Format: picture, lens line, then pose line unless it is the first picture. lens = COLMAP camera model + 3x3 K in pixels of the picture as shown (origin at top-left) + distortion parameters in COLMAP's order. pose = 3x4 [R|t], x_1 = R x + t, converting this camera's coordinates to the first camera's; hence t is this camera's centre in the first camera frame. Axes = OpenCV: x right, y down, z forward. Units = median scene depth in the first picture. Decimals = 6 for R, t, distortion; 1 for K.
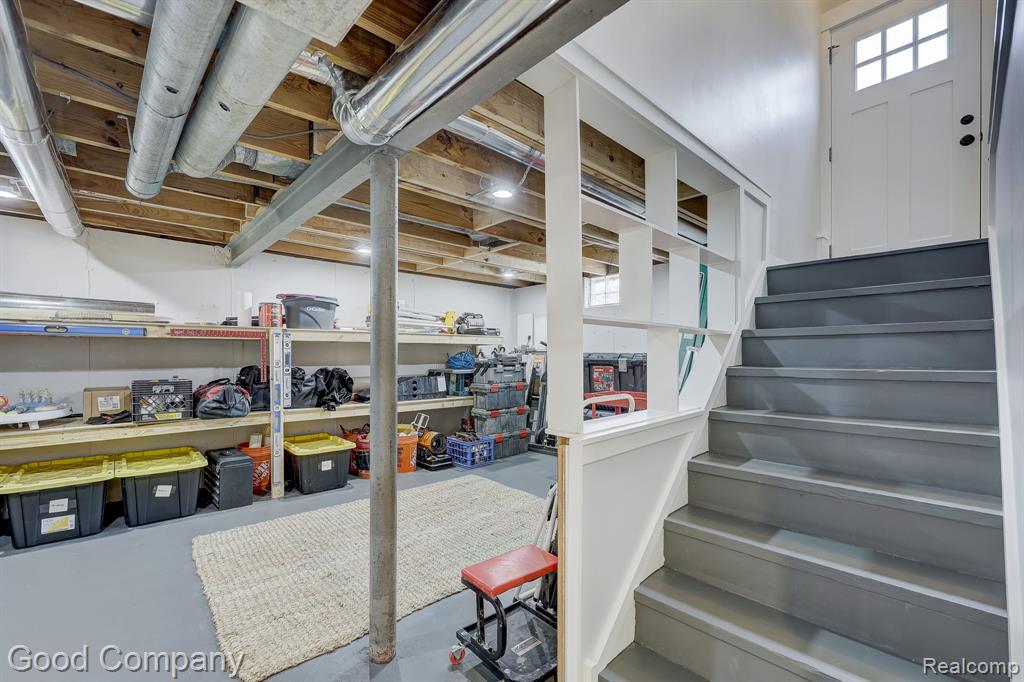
lens RADIAL K [[425.8, 0, 509.1], [0, 425.8, 357.2], [0, 0, 1]] dist [-0.000278, 0.000060]
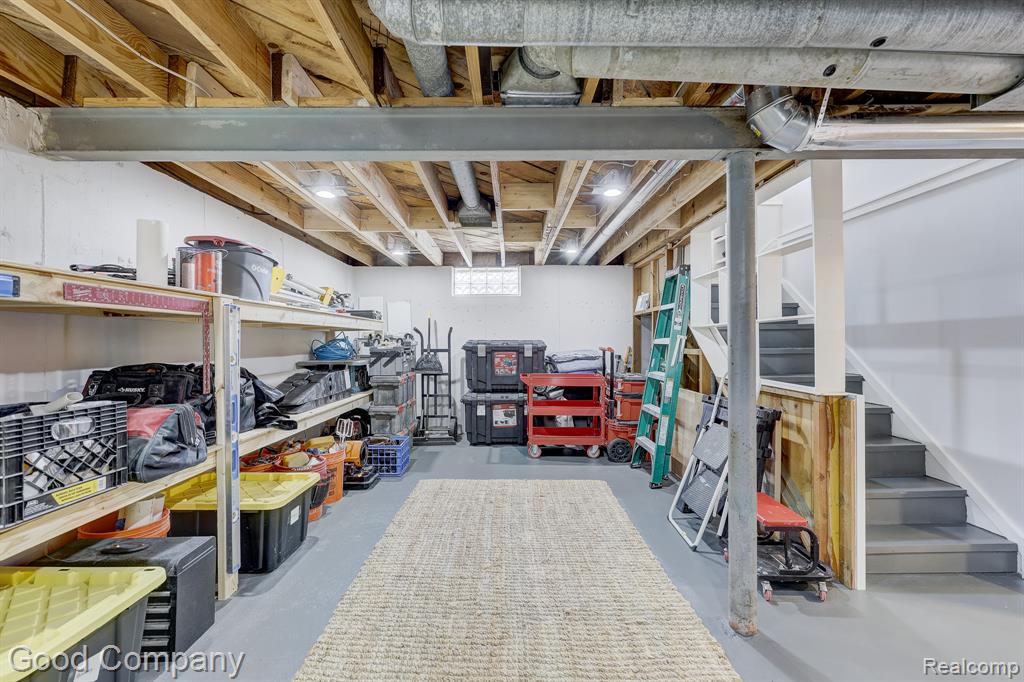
lens RADIAL K [[414.9, 0, 515.6], [0, 414.9, 344.3], [0, 0, 1]] dist [-0.000600, 0.000293]
pose [[0.663983, -0.006790, 0.747717, -0.655678], [0.004370, 0.999977, 0.005200, -0.005401], [-0.747735, -0.000185, 0.663997, 0.326020]]
